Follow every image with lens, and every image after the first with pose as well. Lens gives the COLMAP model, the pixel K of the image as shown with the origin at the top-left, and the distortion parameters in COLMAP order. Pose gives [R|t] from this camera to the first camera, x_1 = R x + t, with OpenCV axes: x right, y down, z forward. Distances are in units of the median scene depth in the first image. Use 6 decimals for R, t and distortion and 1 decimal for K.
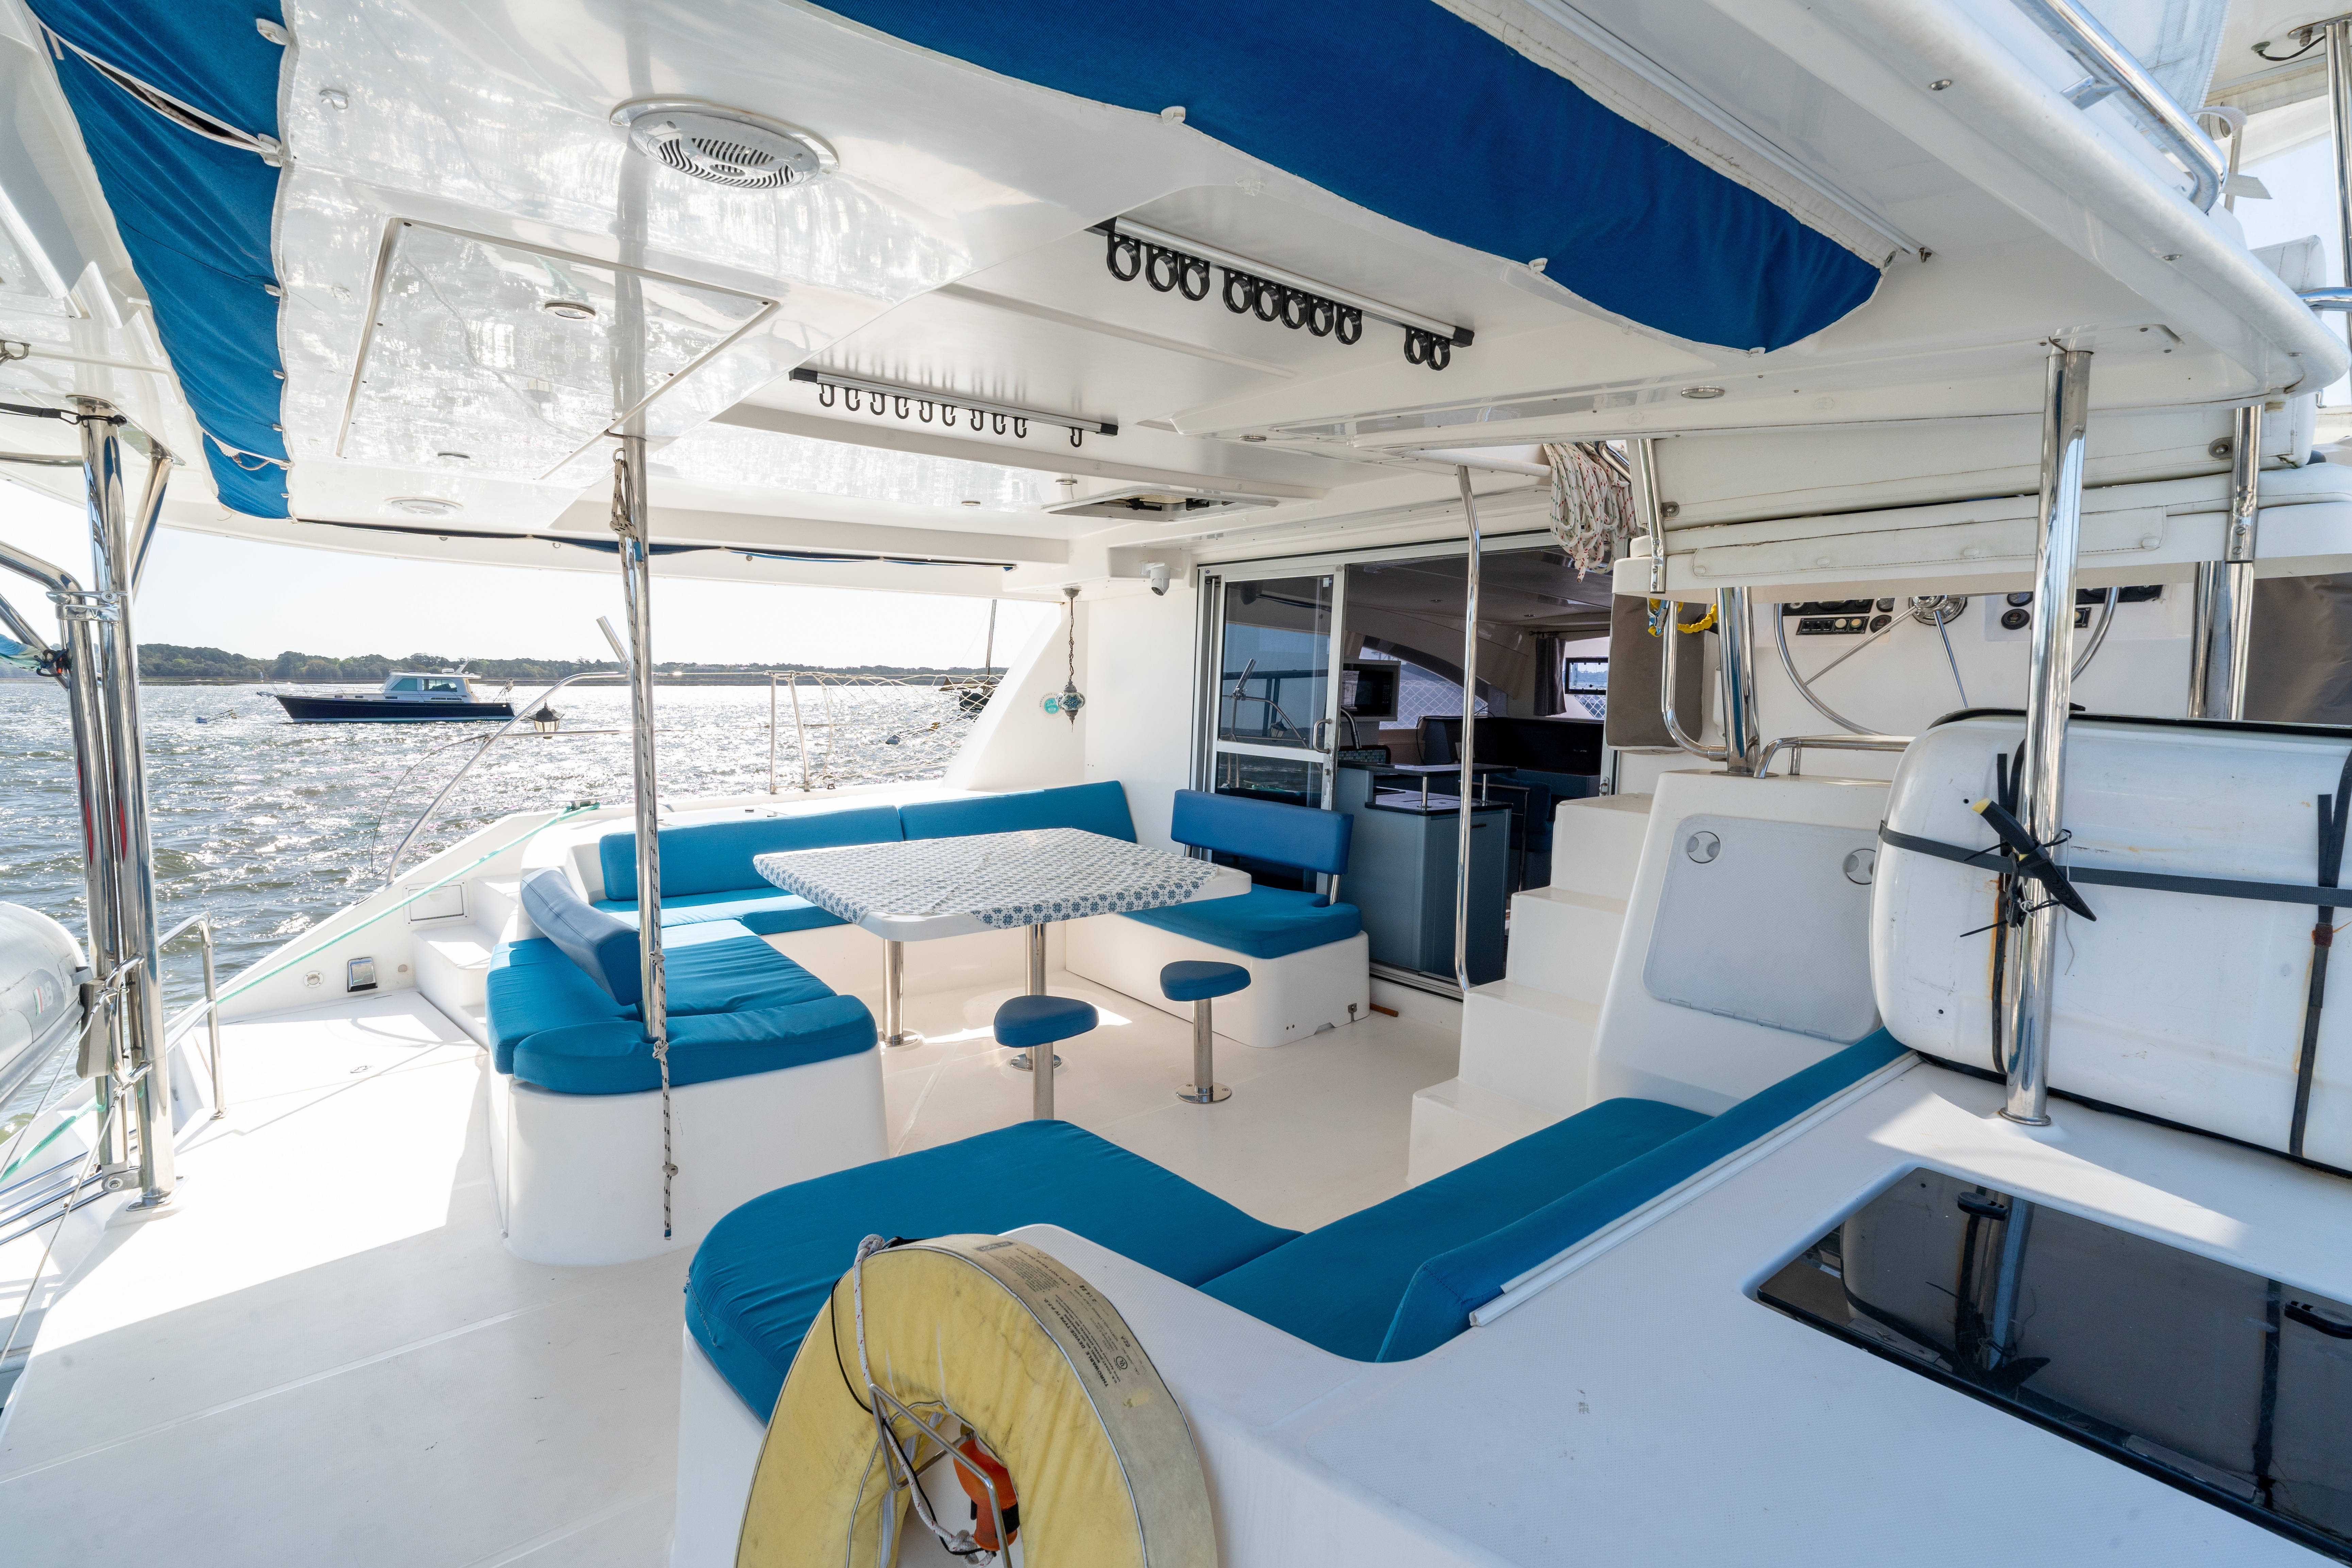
lens RADIAL K [[1096.6, 0, 1129.6], [0, 1096.6, 764.6], [0, 0, 1]] dist [-0.001758, -0.000007]
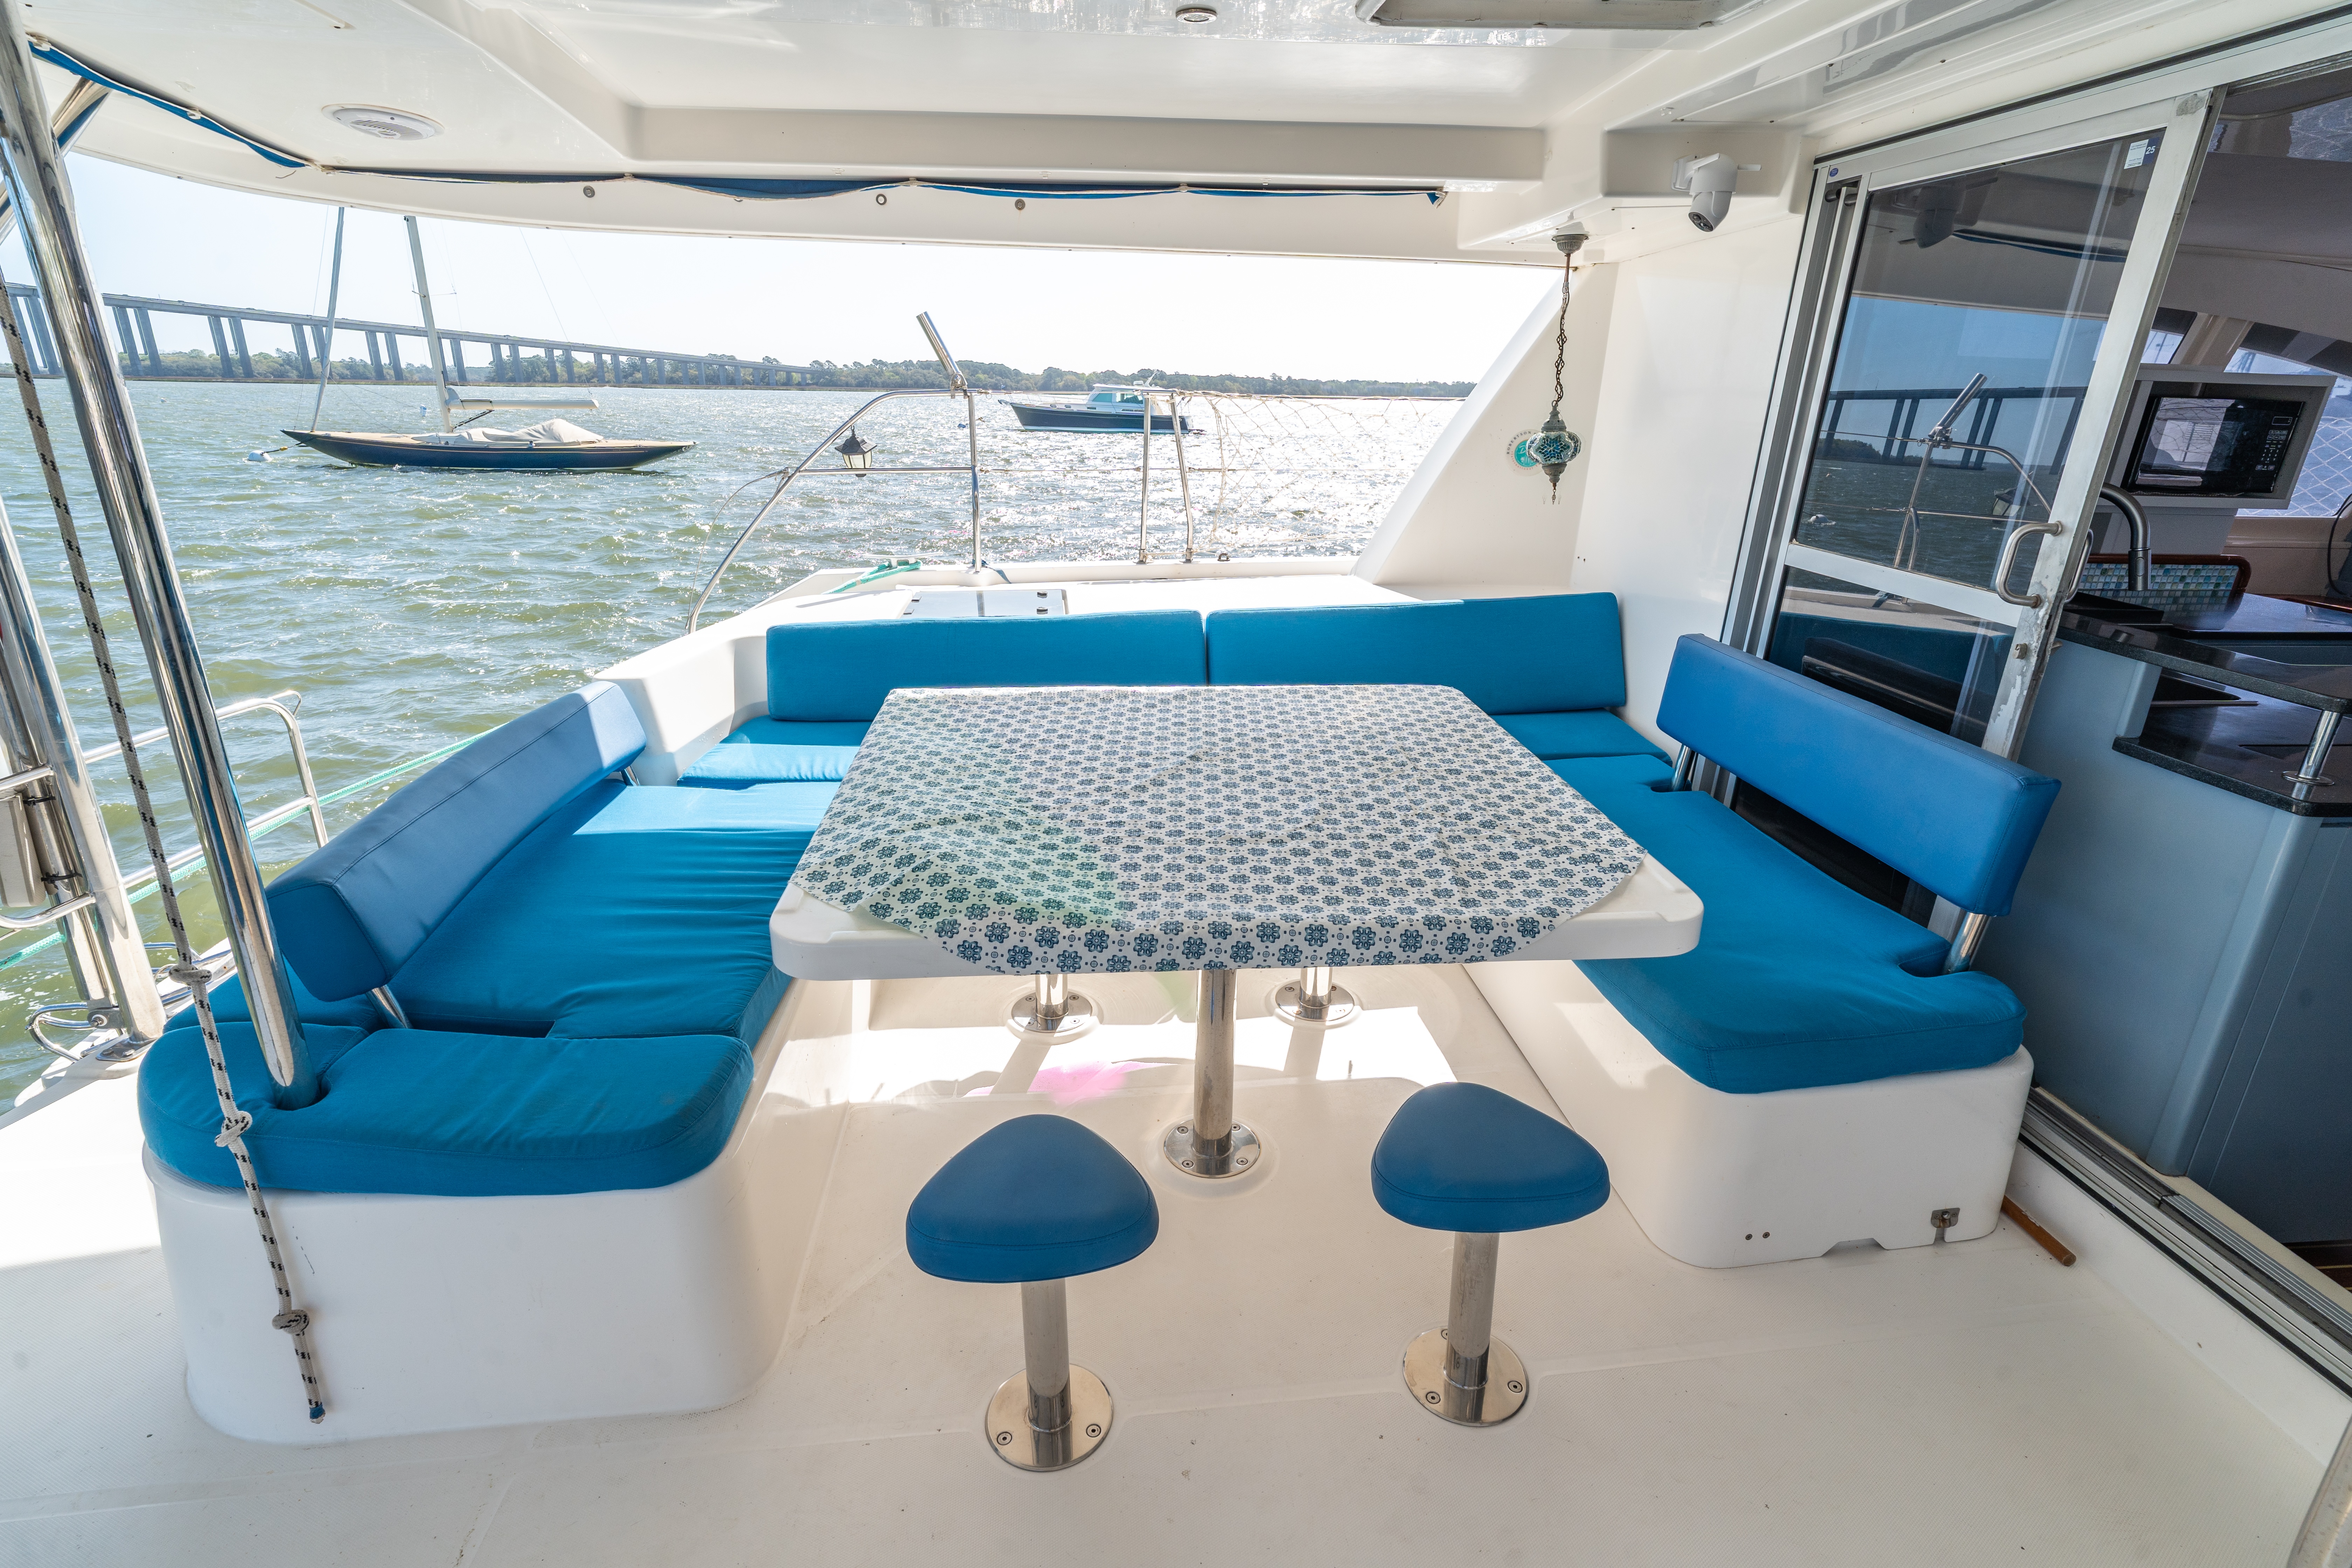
lens RADIAL K [[1121.0, 0, 1179.9], [0, 1121.0, 757.1], [0, 0, 1]] dist [-0.000802, 0.001027]
pose [[0.863068, 0.165604, -0.477168, 0.103005], [-0.050412, 0.968248, 0.244856, -0.038904], [0.502566, -0.187273, 0.844012, 0.424902]]
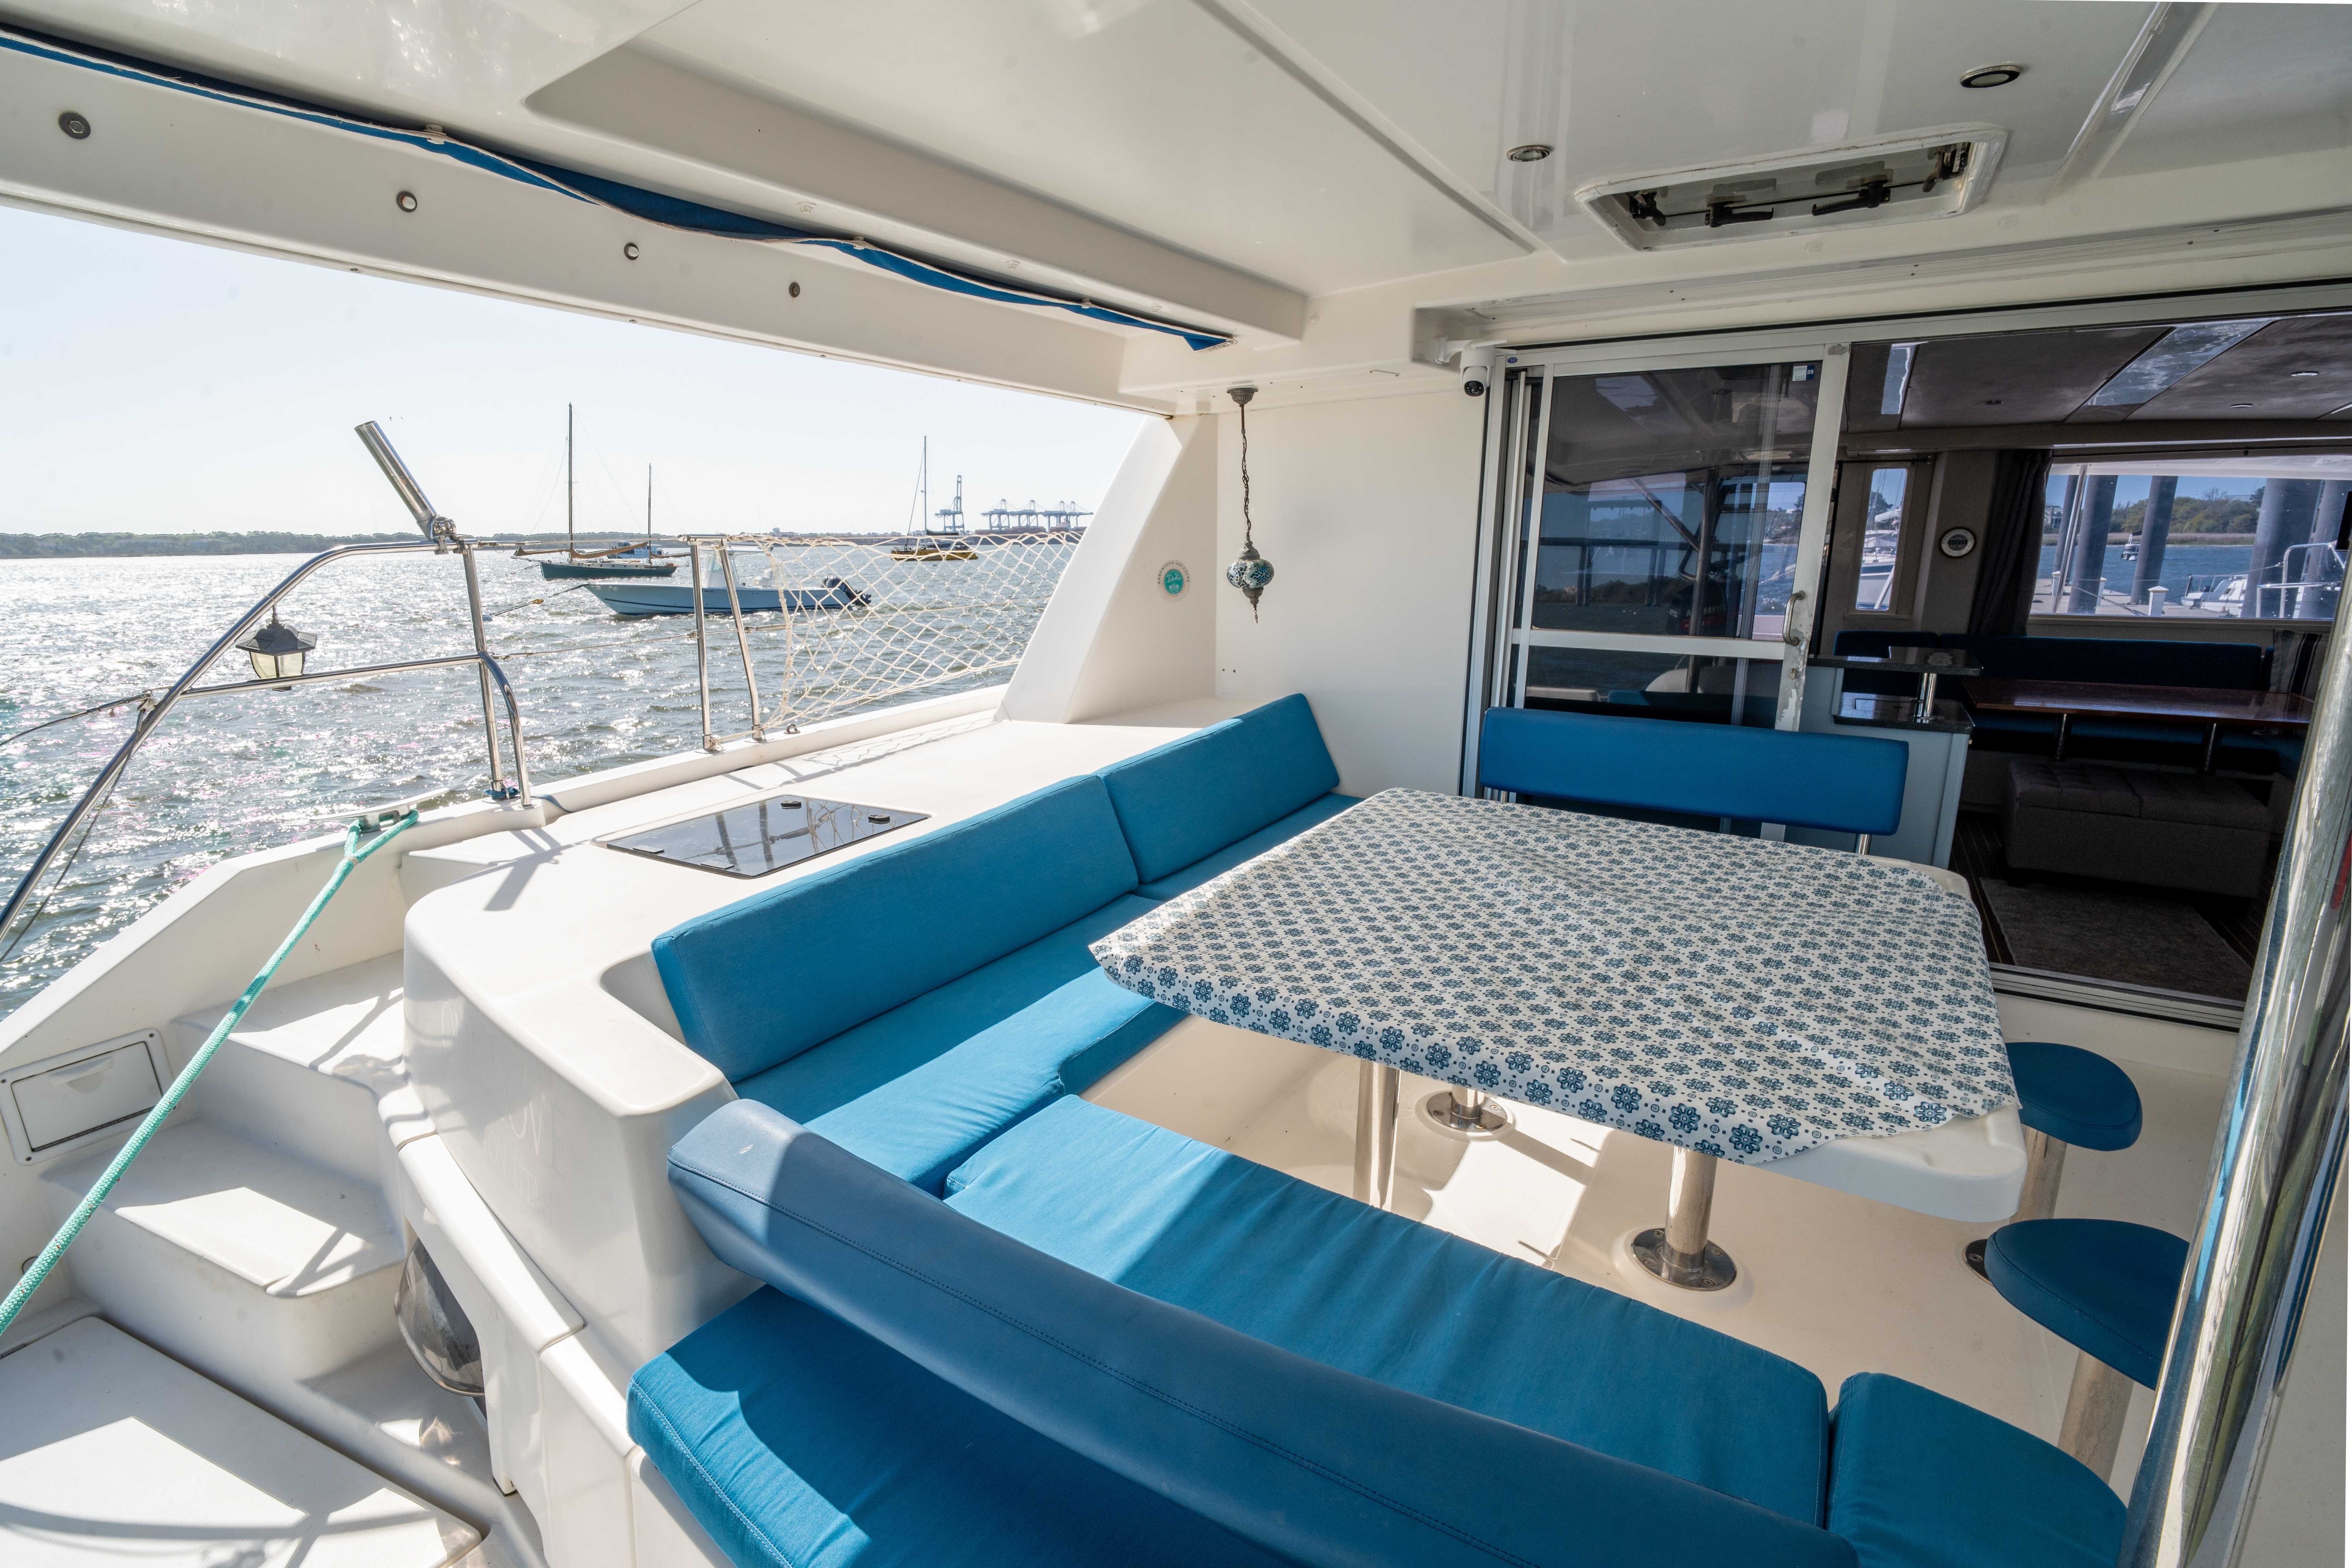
lens RADIAL K [[1106.5, 0, 1176.0], [0, 1106.5, 784.0], [0, 0, 1]] dist [-0.001784, -0.000549]
pose [[0.936607, -0.093235, 0.337749, -0.361069], [0.044073, 0.987640, 0.150418, -0.040078], [-0.347599, -0.125997, 0.929139, 0.456219]]
